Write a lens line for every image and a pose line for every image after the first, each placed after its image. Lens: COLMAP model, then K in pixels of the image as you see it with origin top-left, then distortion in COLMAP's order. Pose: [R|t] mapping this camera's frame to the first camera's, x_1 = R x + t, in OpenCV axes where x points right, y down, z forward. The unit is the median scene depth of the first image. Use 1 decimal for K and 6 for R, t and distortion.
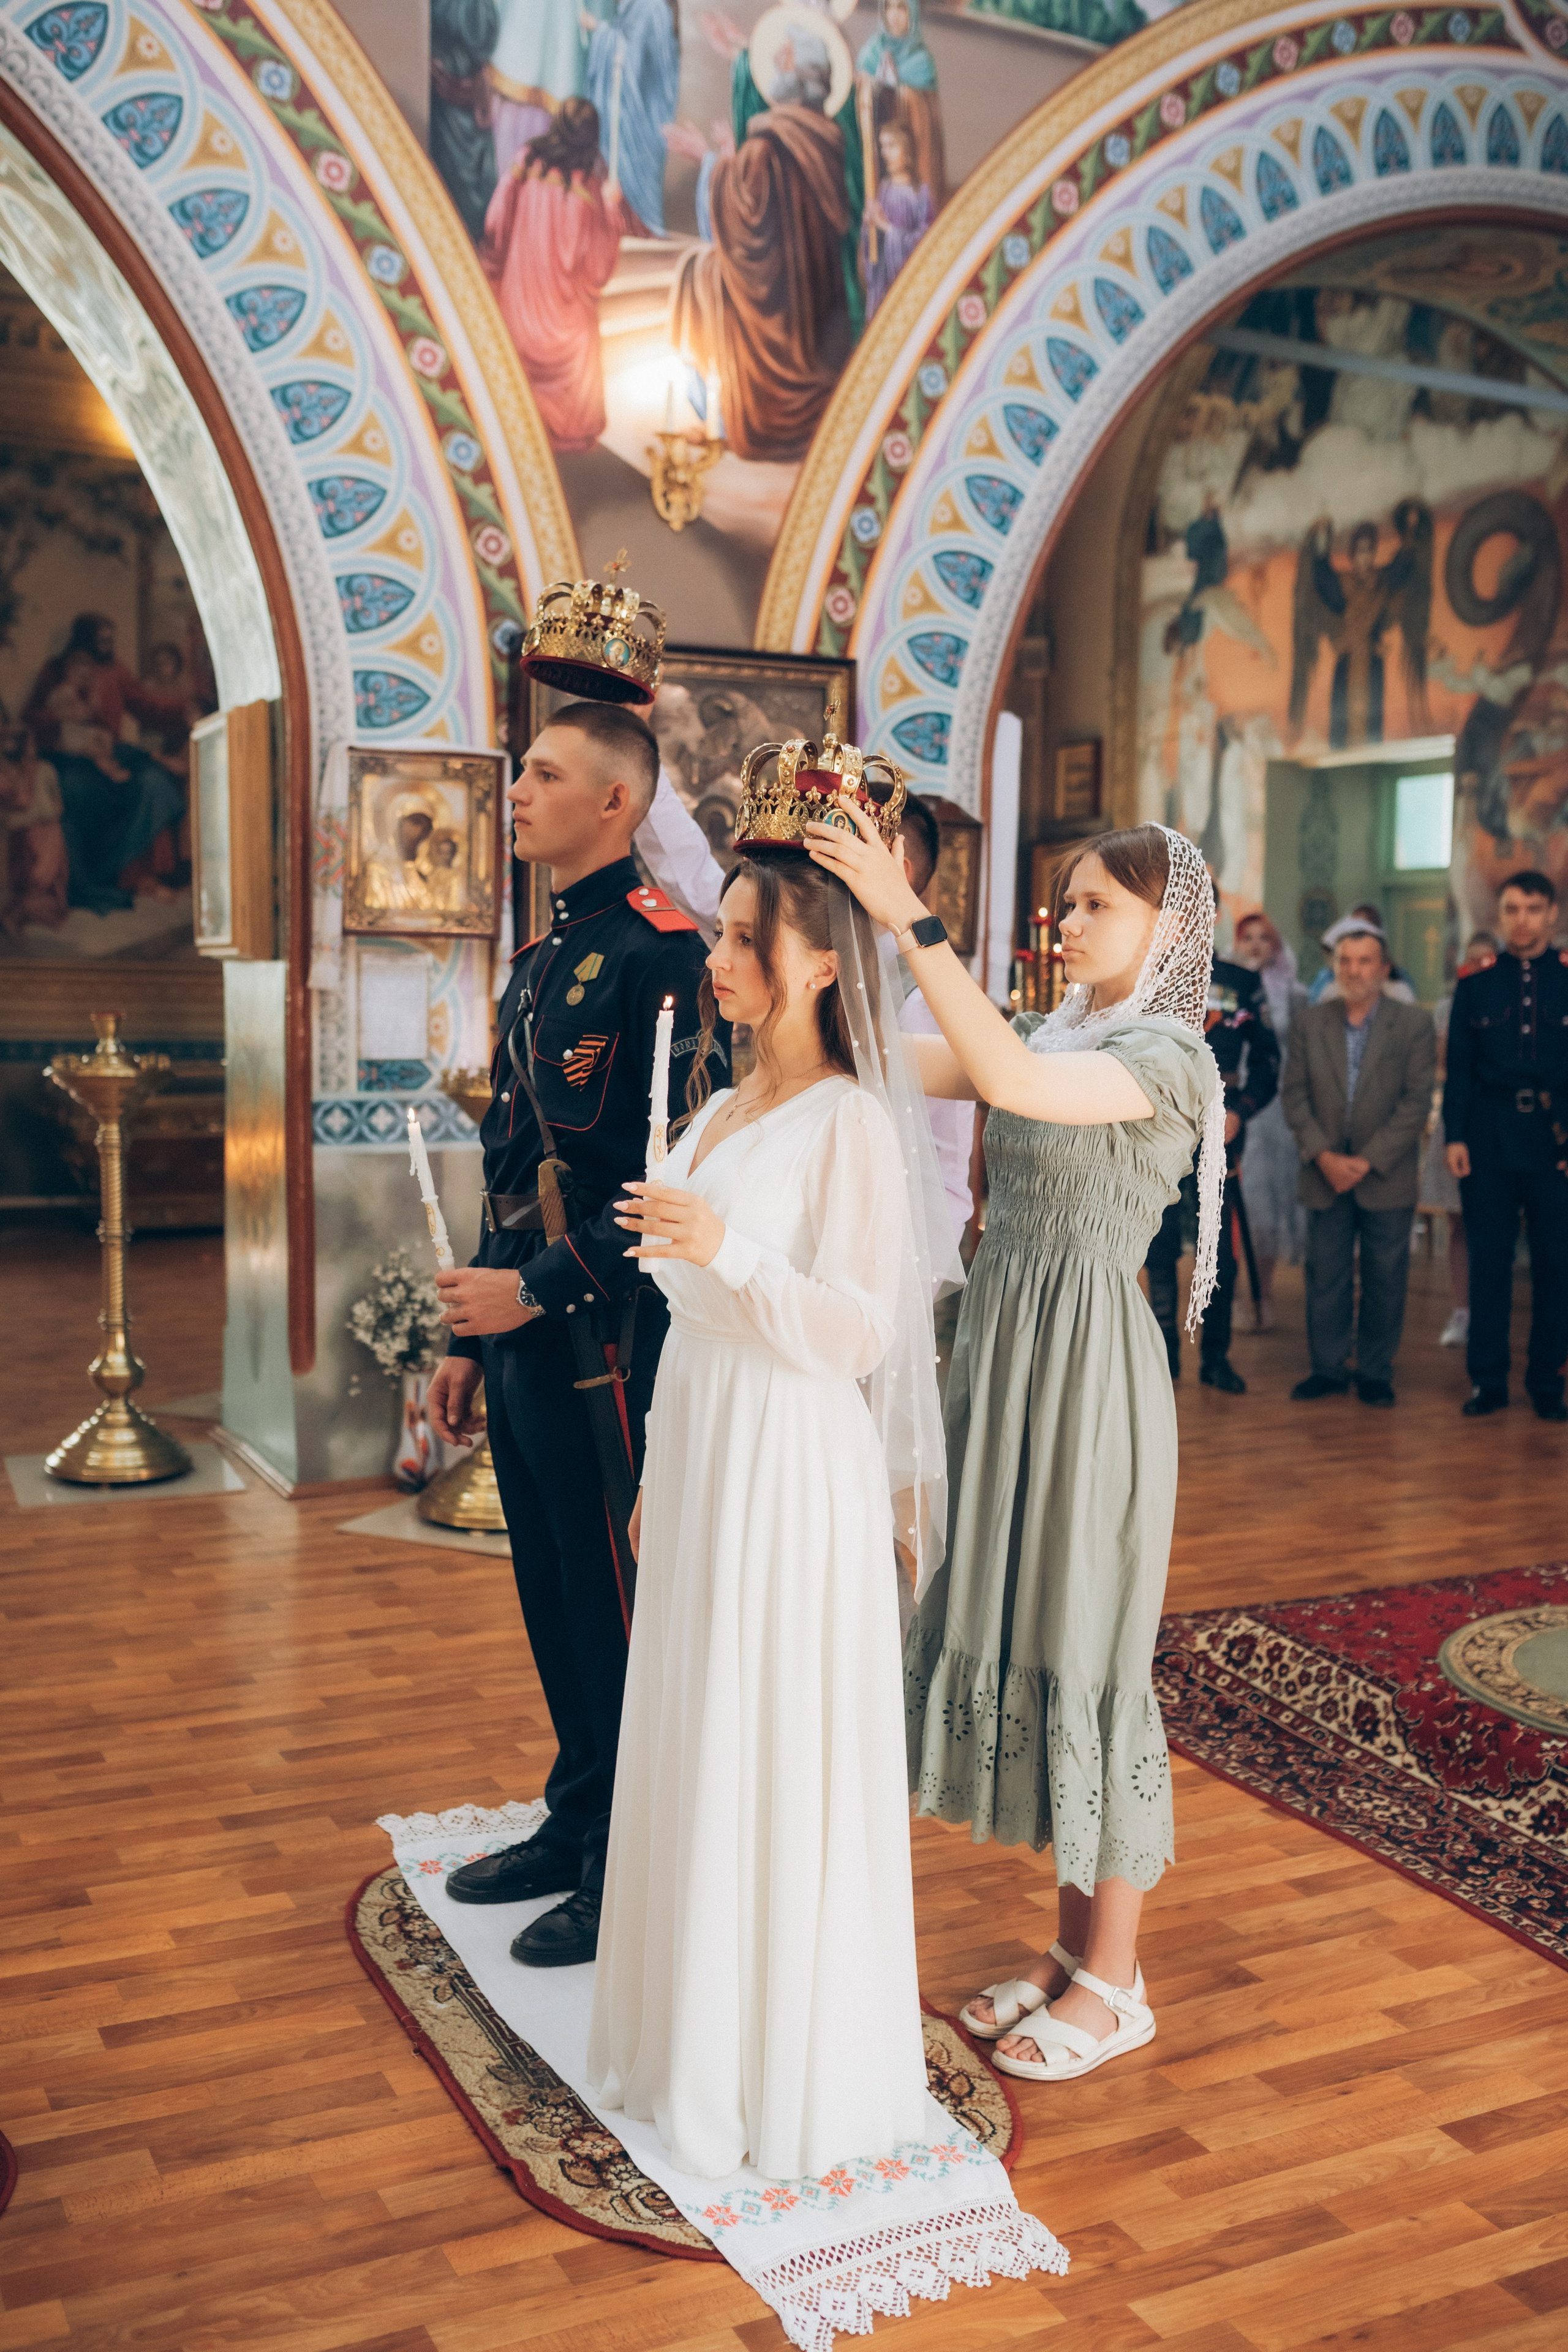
lens RADIAL K [[2262.1, 0, 786.4], [0, 2262.1, 1172.8], [0, 0, 1]] dist [-0.060151, 0.082615]
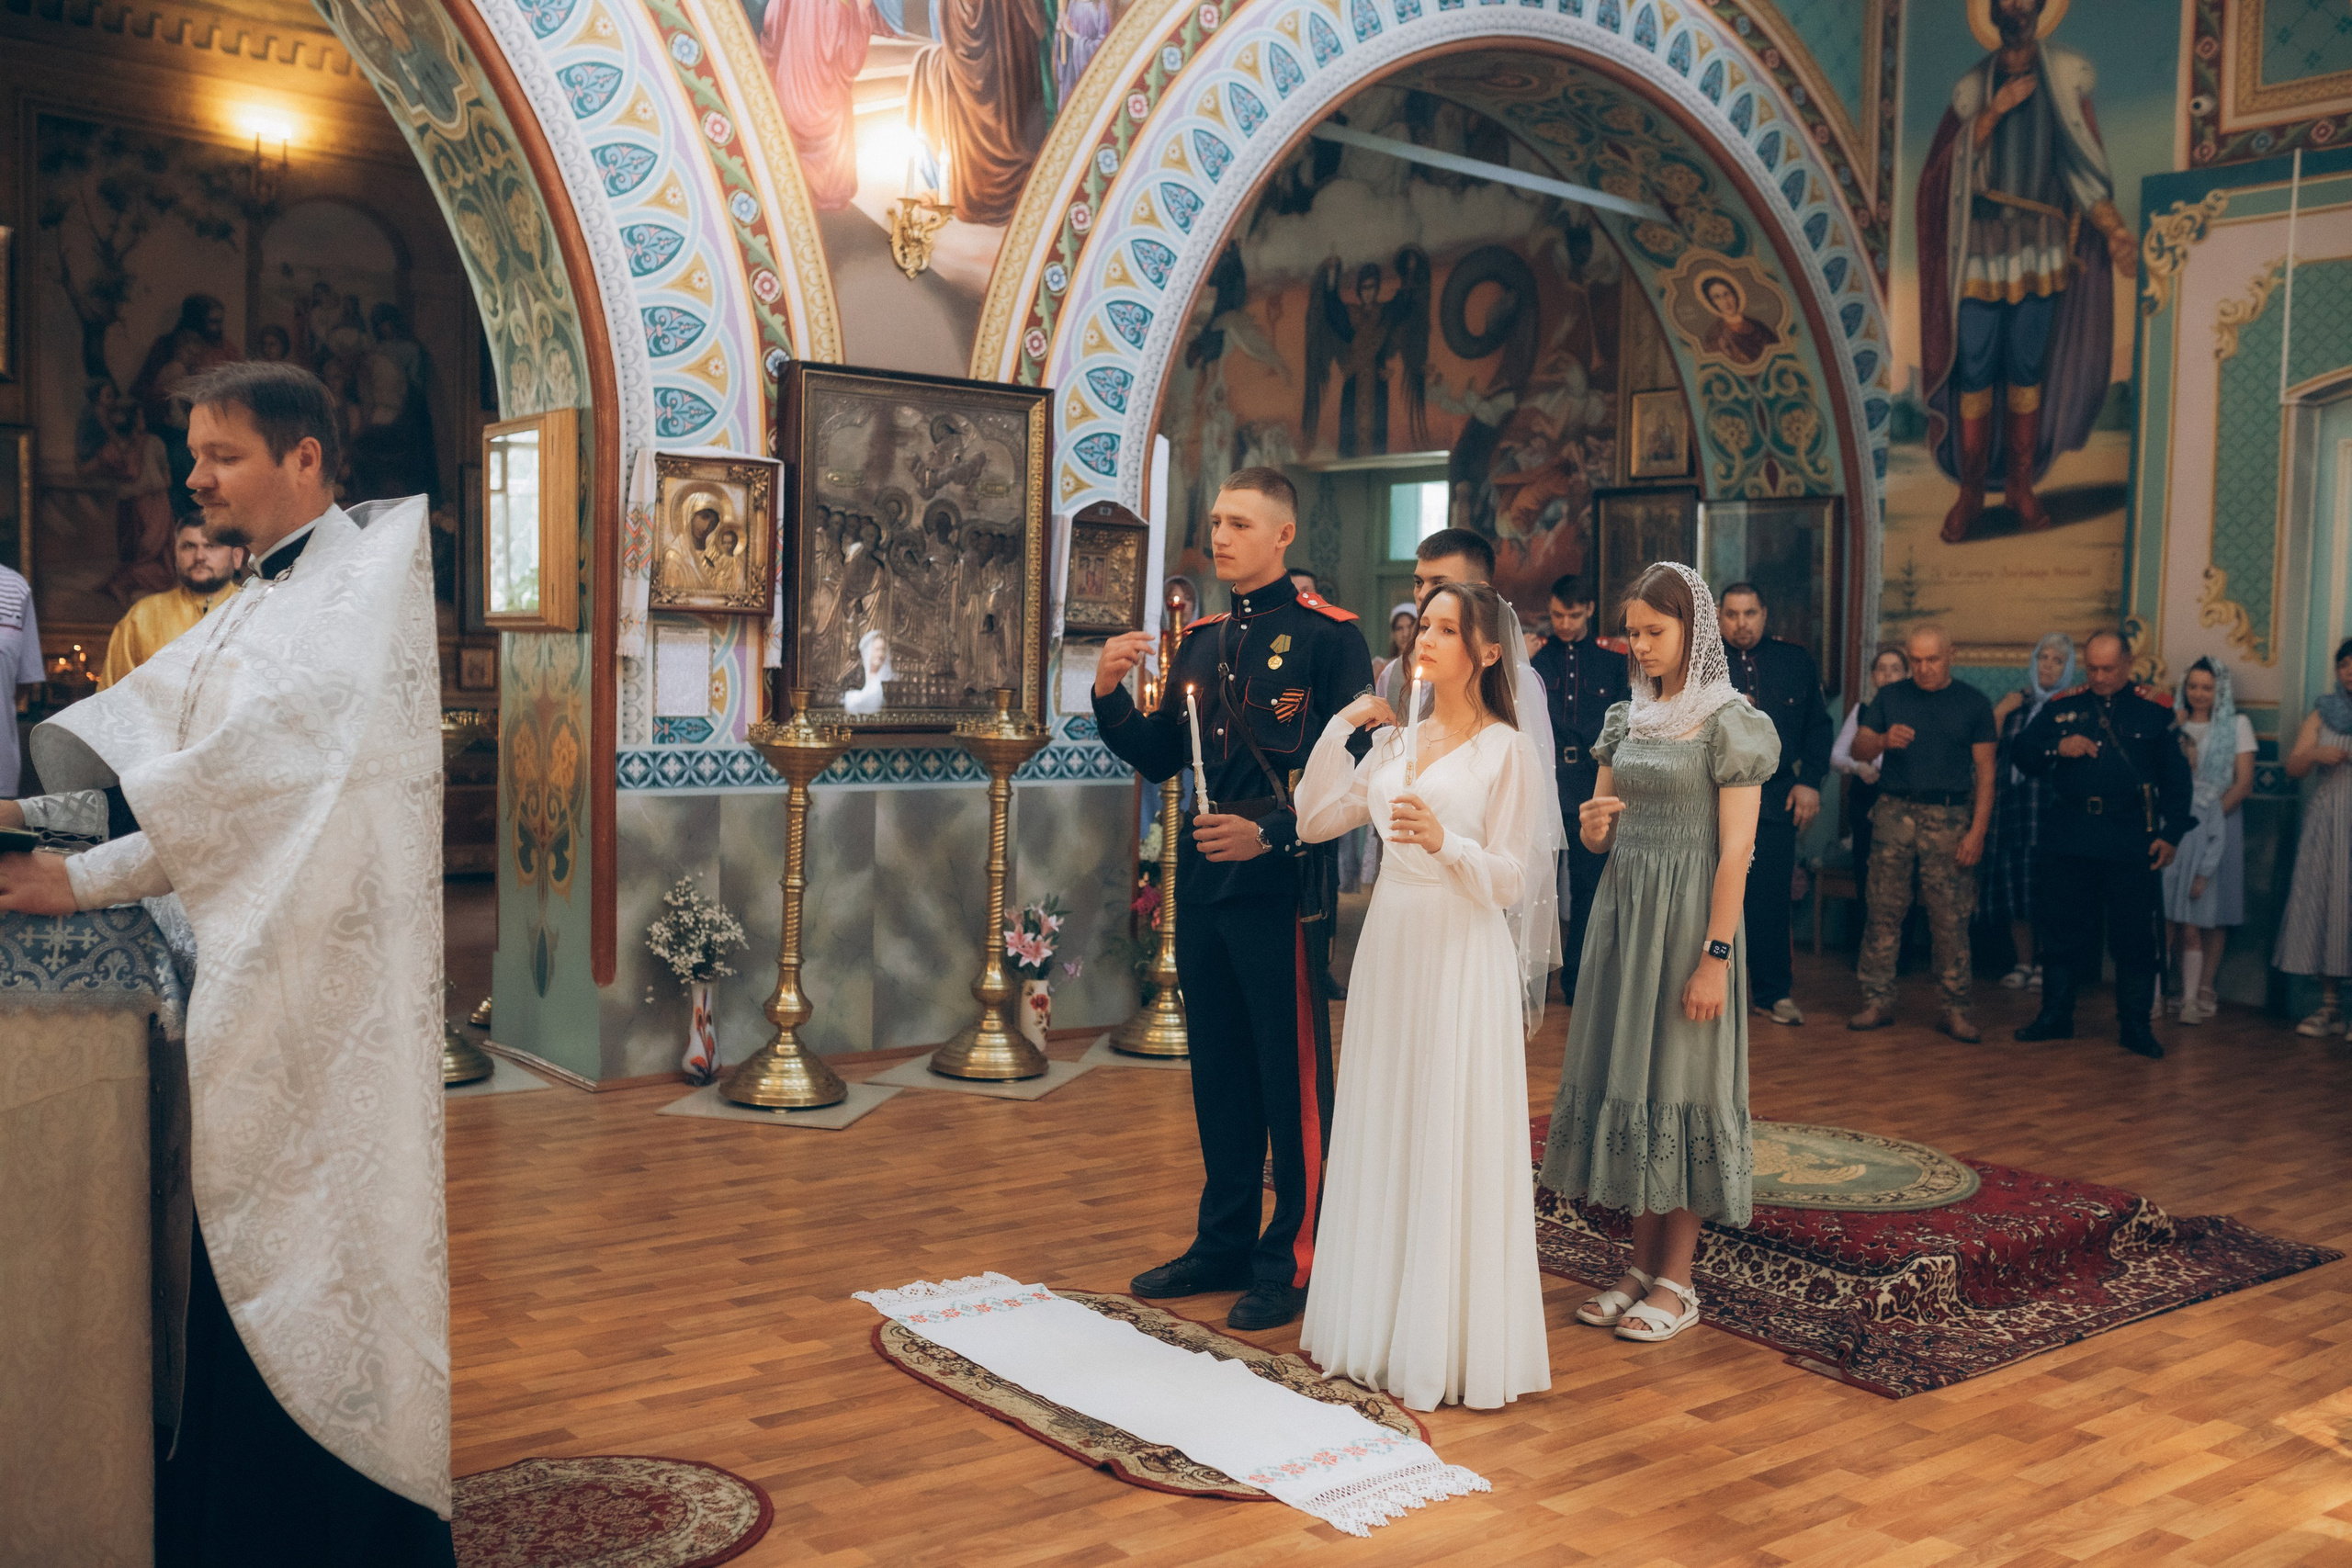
lens RADIAL K [[2229.3, 0, 1180.9], [0, 2229.3, 789.7], [0, 0, 1]] dist [-0.065549, 0.096866]
pose [[0.976789, -0.001902, 0.214194, -0.161171], [0.007062, 0.999703, -0.023326, 0.016005], [-0.214086, 0.024297, 0.976513, -0.179517]]
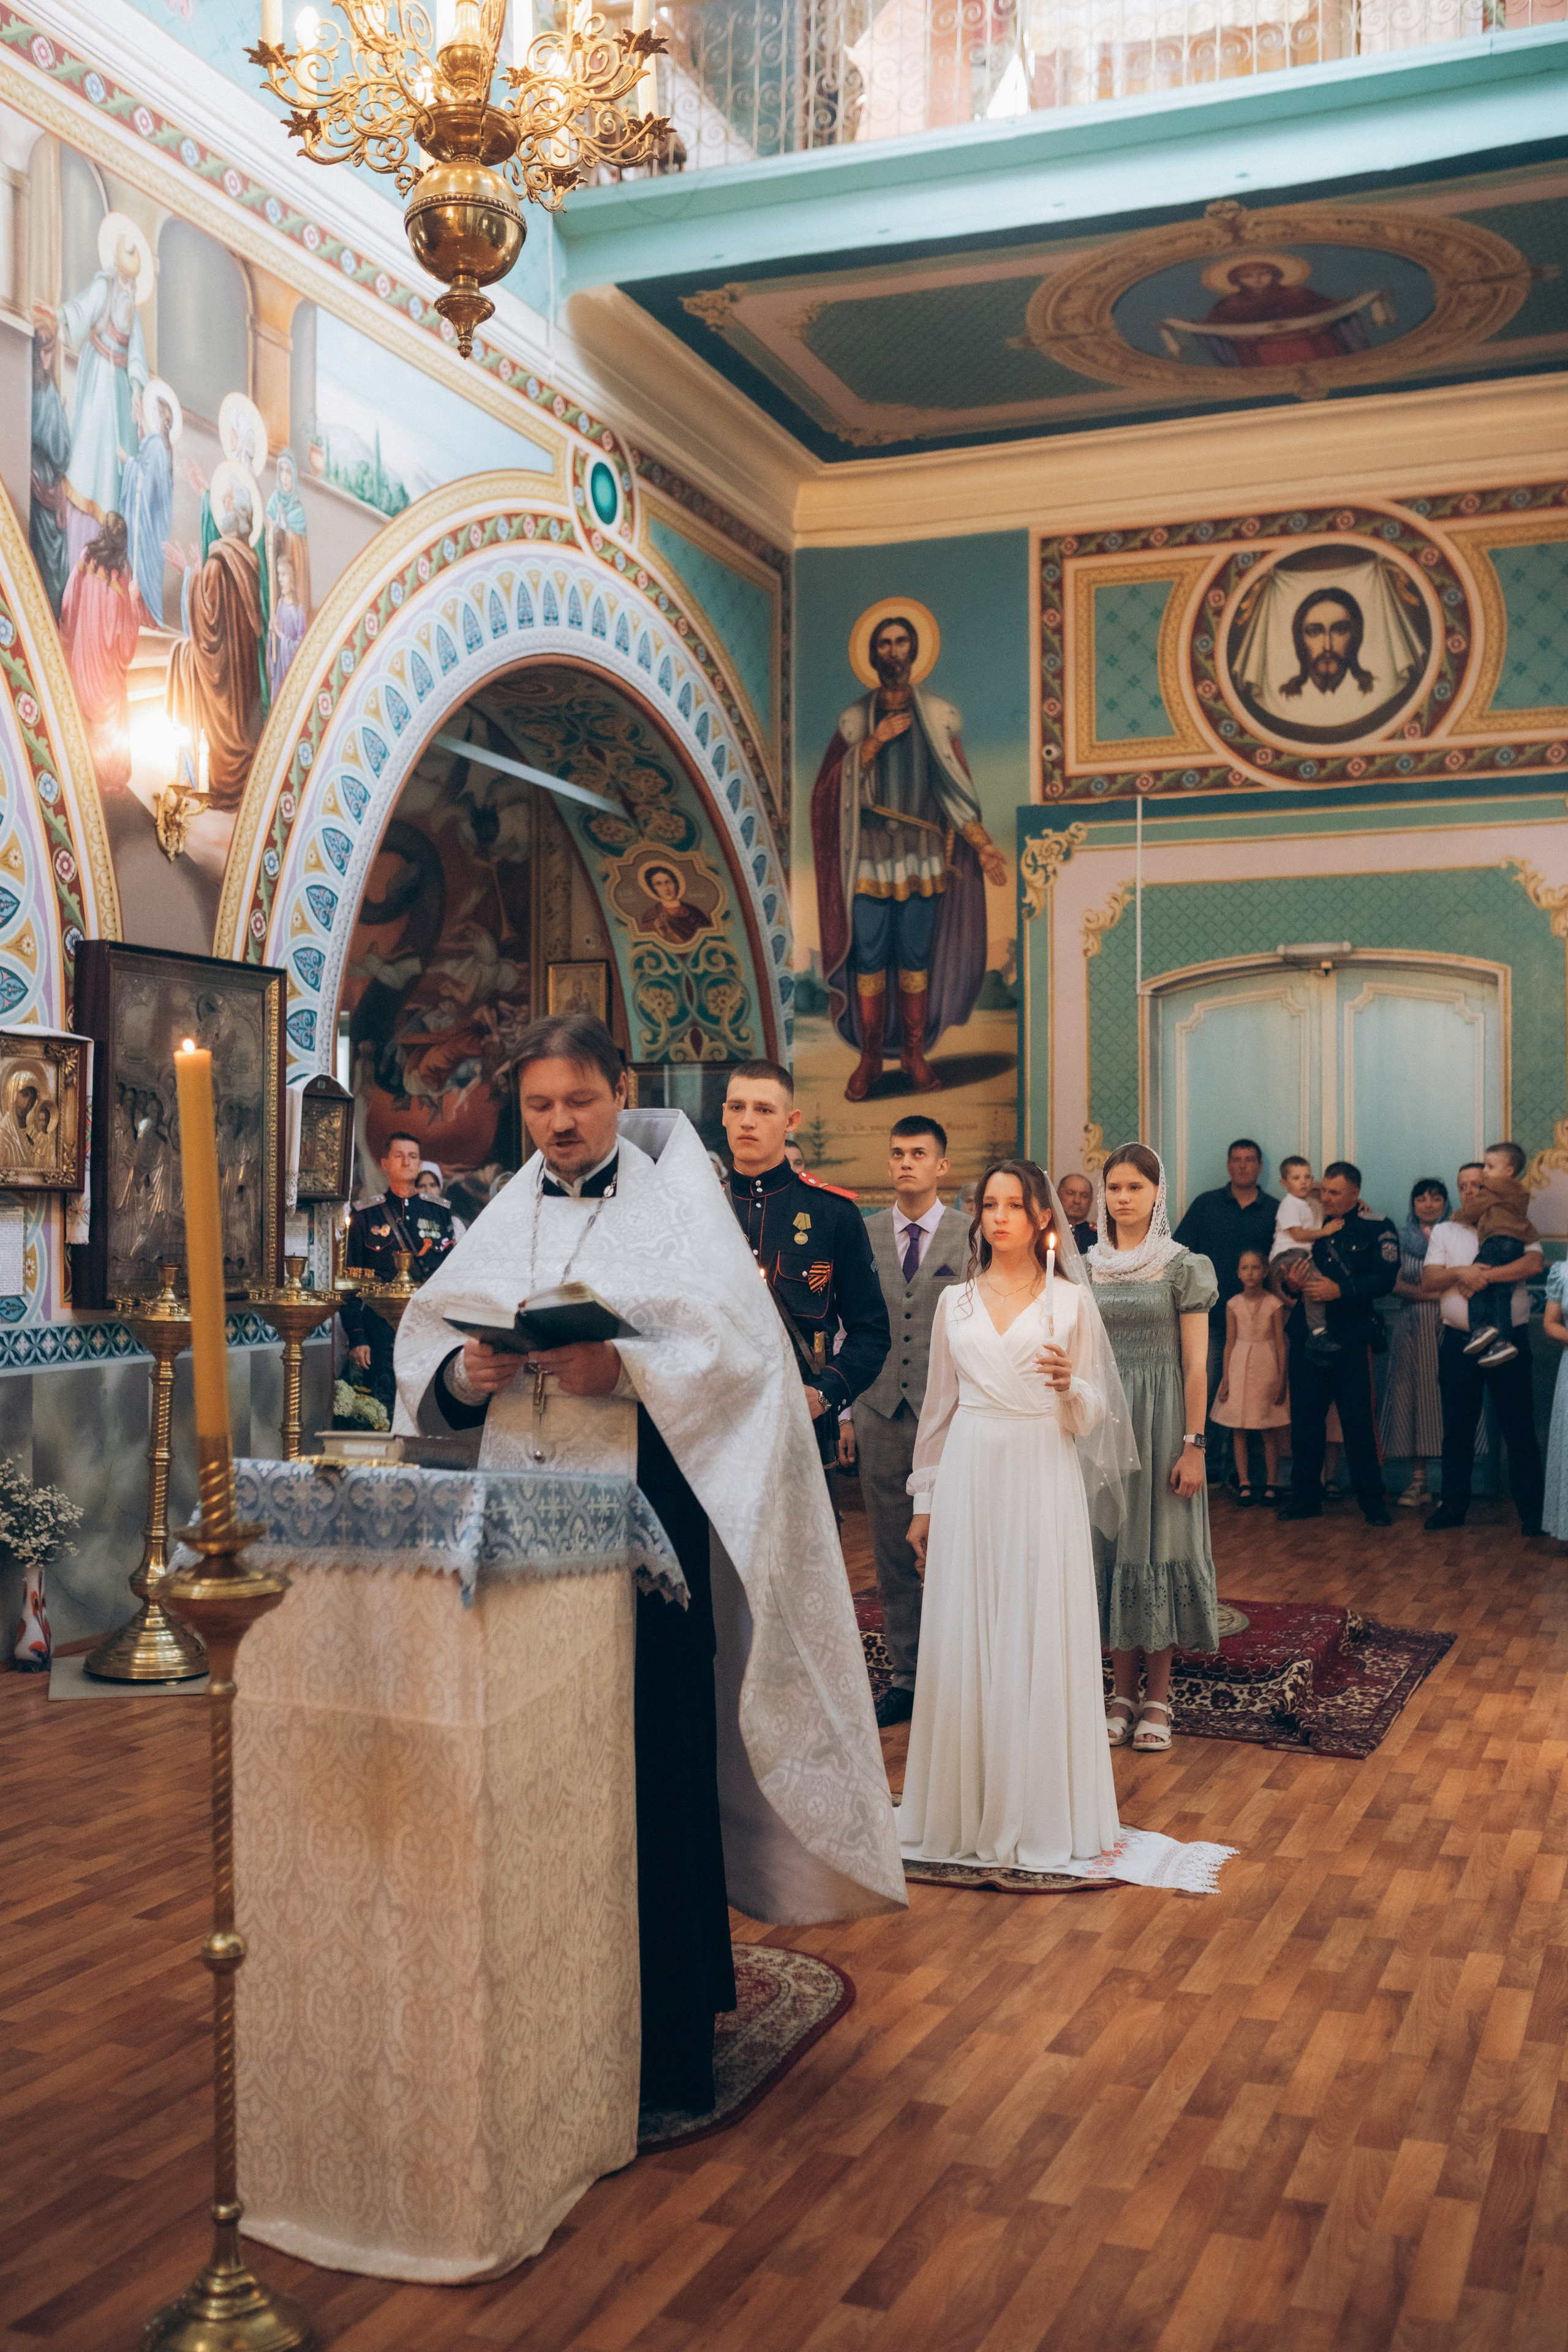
lens RADIAL K [[2276.4, 0, 785.8], [0, 2276.4, 1174.3], [0, 0, 1]] dist [-0.068302, 0.099660]
pose [[0.755988, -0.003477, 0.654576, -0.603226], [0.066529, 0.995216, -0.071550, -0.002824], [-0.651196, 0.097640, 0.752602, -0.136203]]
